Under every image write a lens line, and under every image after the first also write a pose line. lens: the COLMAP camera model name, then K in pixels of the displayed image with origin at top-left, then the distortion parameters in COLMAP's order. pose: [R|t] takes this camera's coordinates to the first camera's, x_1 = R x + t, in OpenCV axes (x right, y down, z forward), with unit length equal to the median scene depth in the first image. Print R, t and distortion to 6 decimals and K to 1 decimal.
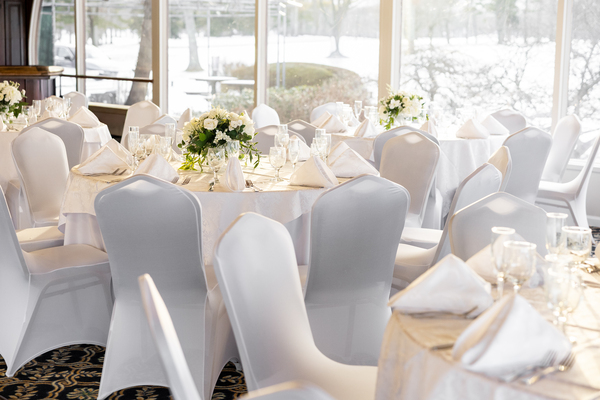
lens RADIAL K [[1050.5, 0, 300.0], [0, 1050.5, 200.0], [0, 0, 1]] dist [0.024854, 0.041450]
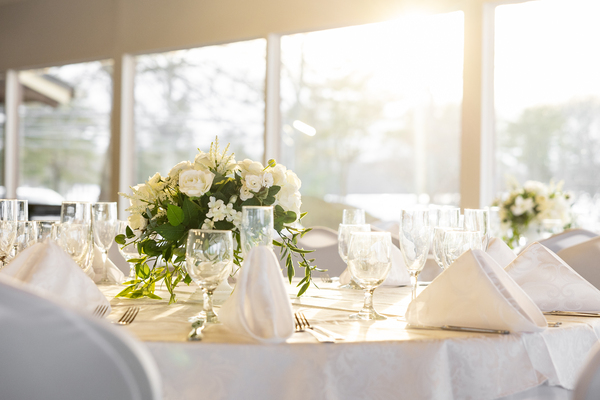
lens RADIAL K [[1189.8, 0, 300.0], [0, 1189.8, 200.0], [0, 0, 1]] dist [0.038402, 0.097209]
pose [[0.999992, -0.000692, 0.004002, -0.046391], [0.001300, 0.988096, -0.153833, 0.005160], [-0.003848, 0.153837, 0.988089, 0.543610]]
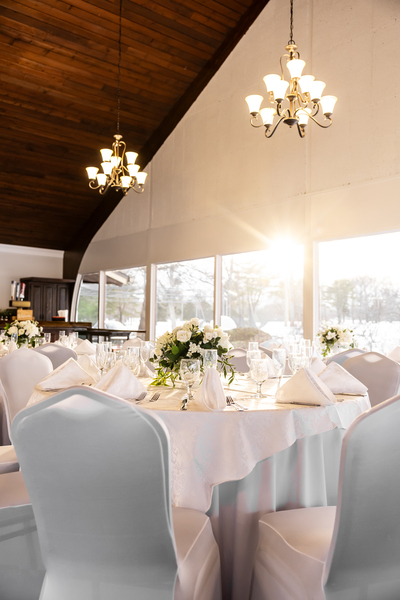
lens RADIAL K [[546.7, 0, 200.0], [0, 546.7, 300.0], [0, 0, 1]] dist [0.007906, 0.002914]
pose [[0.998571, -0.006845, -0.052999, -0.044324], [-0.003622, 0.980815, -0.194908, -0.008556], [0.053316, 0.194822, 0.979389, 0.513134]]
